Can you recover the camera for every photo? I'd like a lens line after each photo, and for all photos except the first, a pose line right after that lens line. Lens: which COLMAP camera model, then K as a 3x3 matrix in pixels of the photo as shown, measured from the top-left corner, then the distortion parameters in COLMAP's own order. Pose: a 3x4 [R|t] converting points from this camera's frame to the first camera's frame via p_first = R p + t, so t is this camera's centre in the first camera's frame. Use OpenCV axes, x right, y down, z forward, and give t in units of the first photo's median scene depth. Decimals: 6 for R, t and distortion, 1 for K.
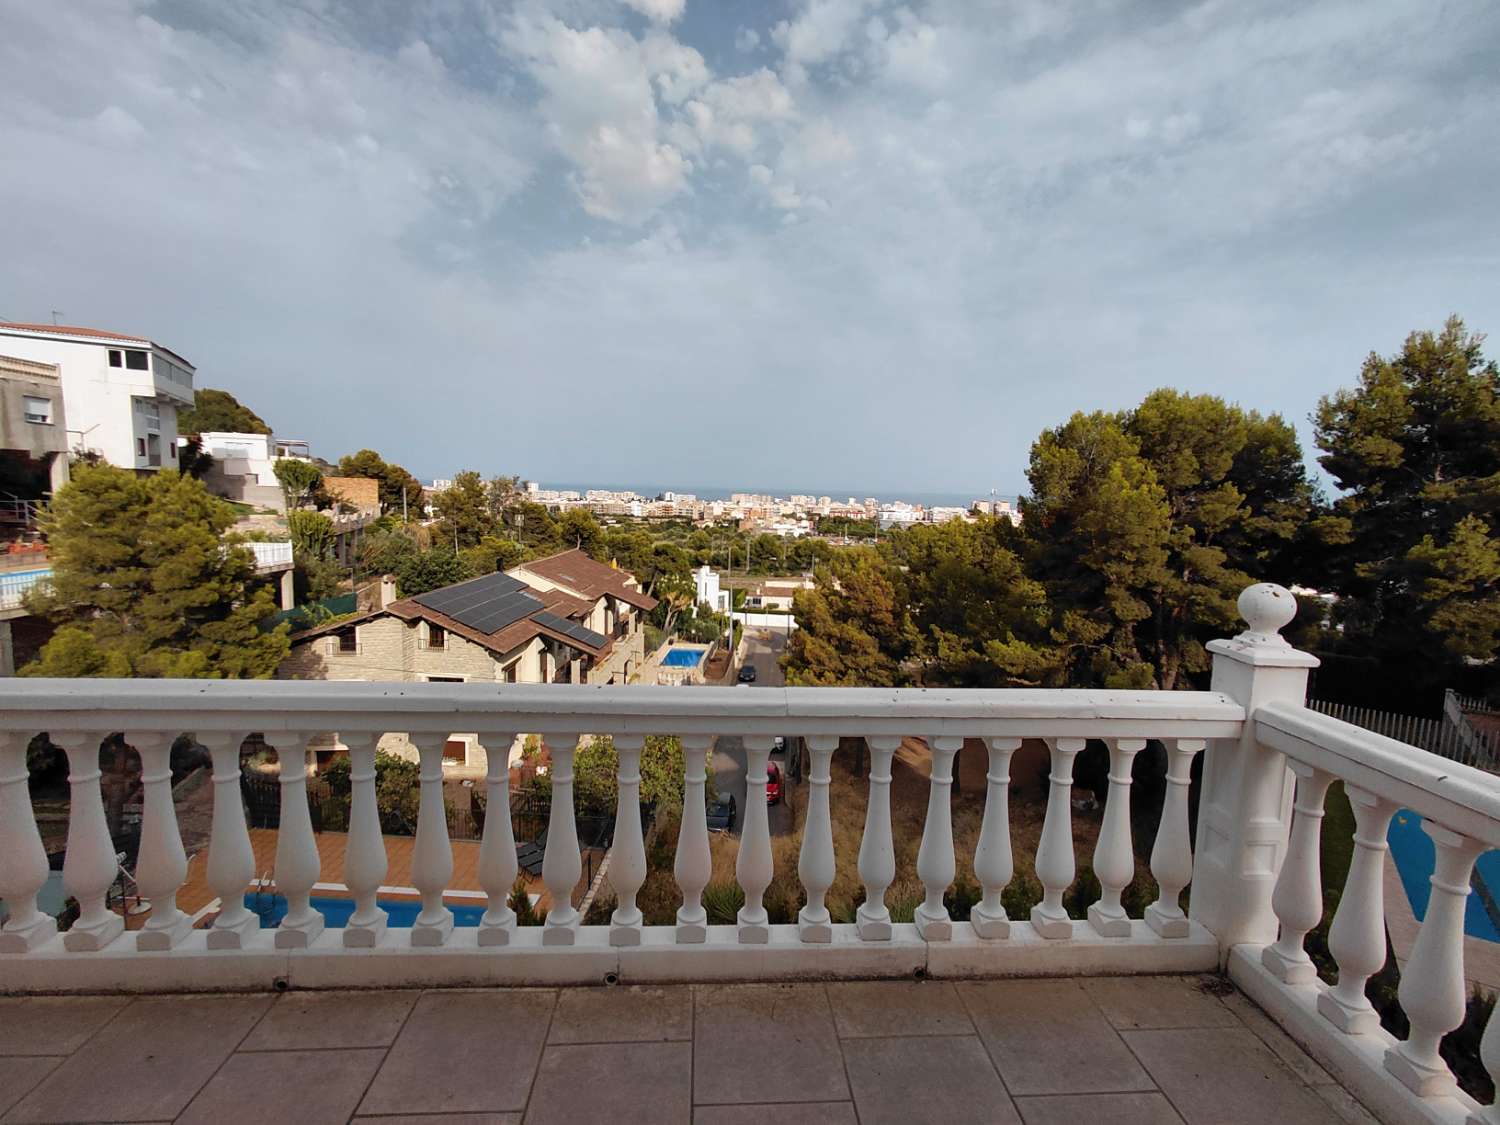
lens RADIAL K [[688.2, 0, 749.0], [0, 688.2, 562.6], [0, 0, 1]] dist [0.005116, 0.000344]
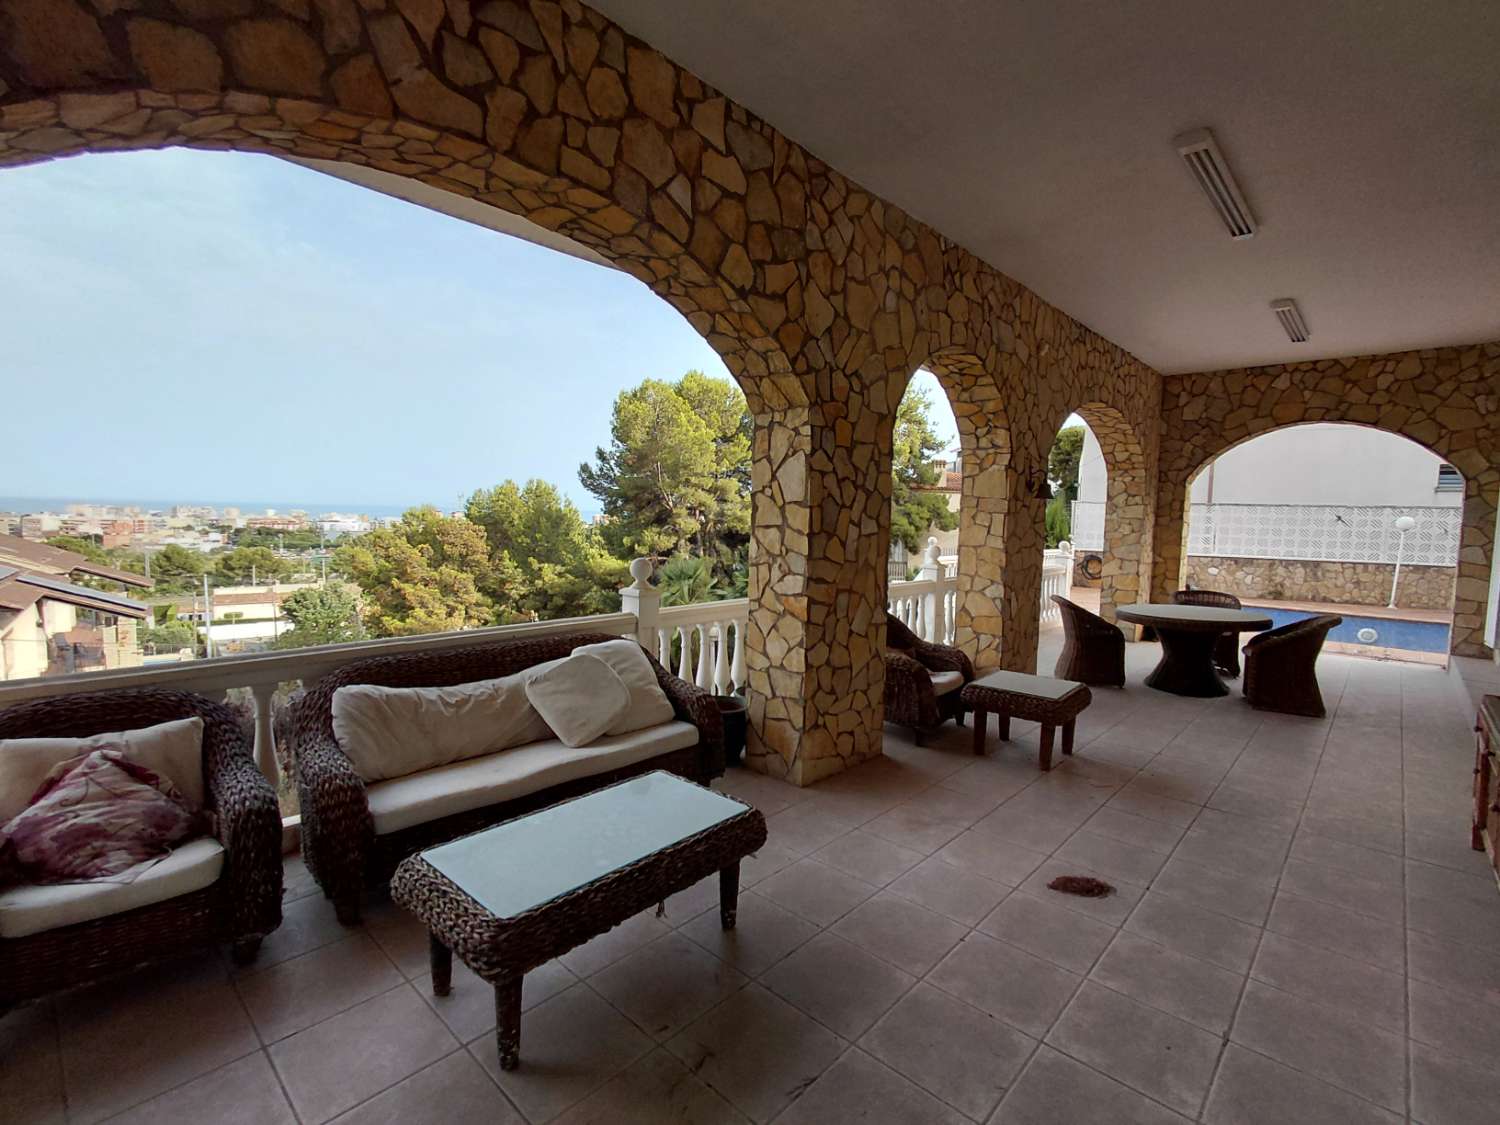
lens RADIAL K [[692.1, 0, 749.7], [0, 692.1, 563.8], [0, 0, 1]] dist [0.000963, 0.001249]
pose [[0.728117, -0.059265, 0.682886, -0.184200], [0.069302, 0.997515, 0.012678, 0.080213], [-0.681941, 0.038095, 0.730415, -0.061102]]
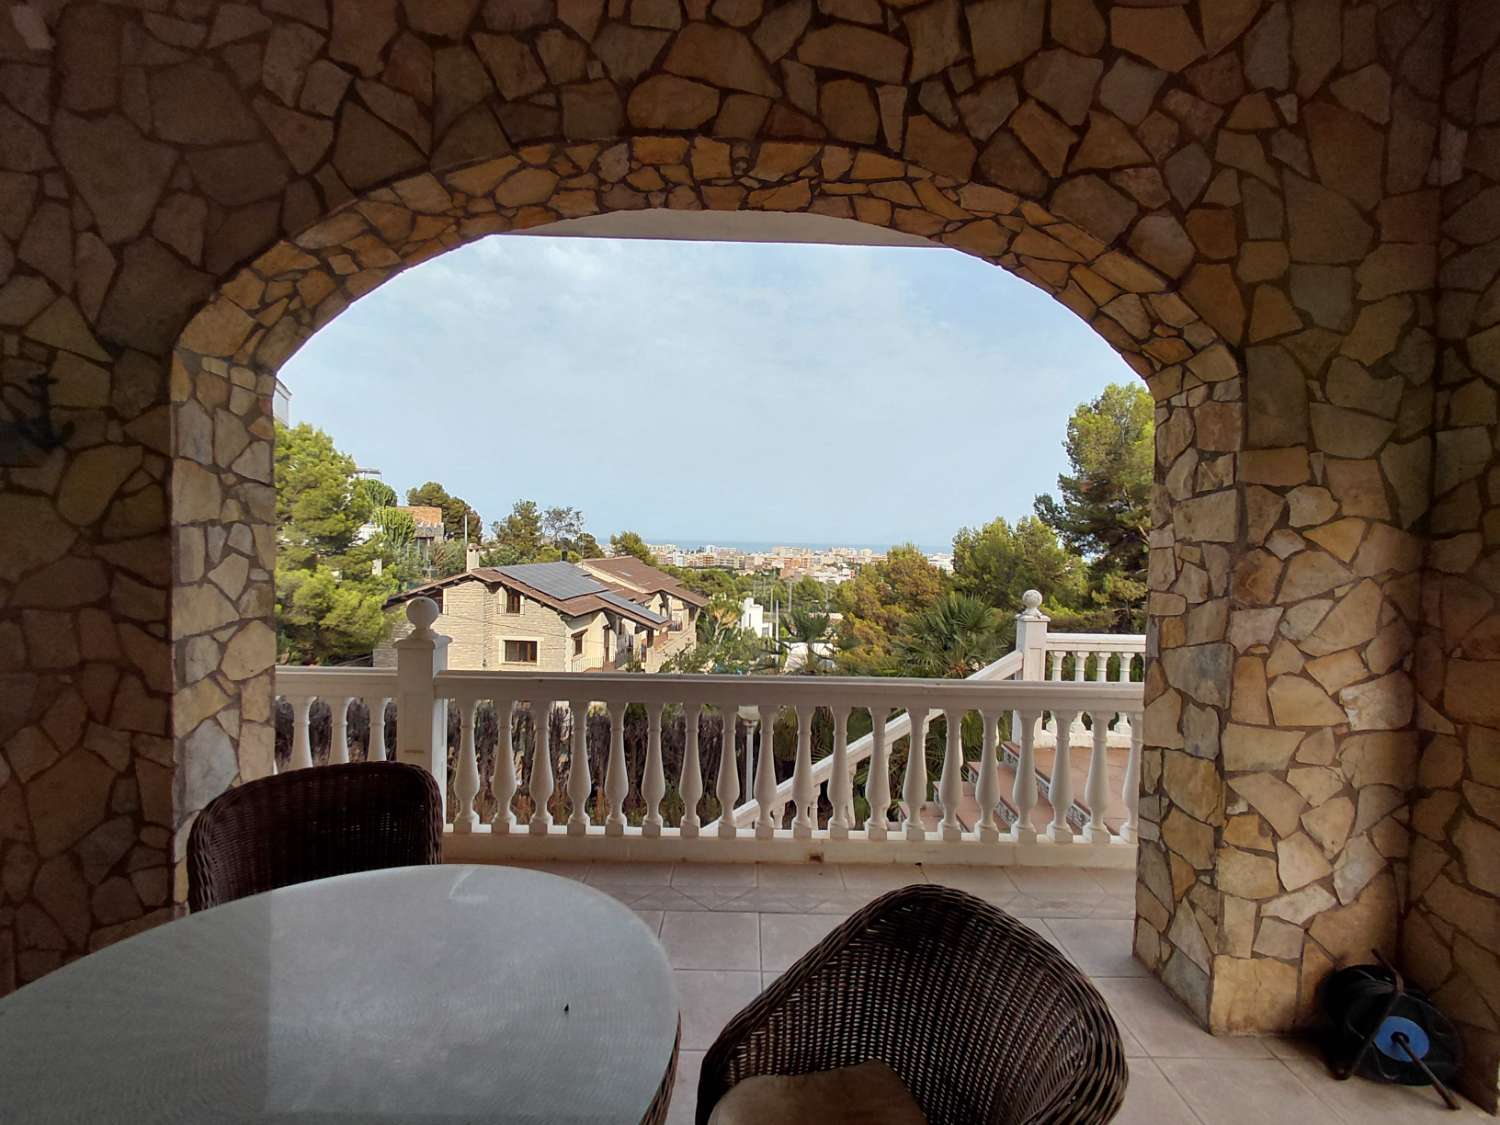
lens RADIAL K [[691.3, 0, 752.5], [0, 691.3, 566.3], [0, 0, 1]] dist [0.002625, 0.001707]
pose [[0.998592, -0.001716, -0.053021, -0.012704], [-0.002104, 0.997410, -0.071899, 0.082836], [0.053007, 0.071910, 0.996002, -0.045515]]
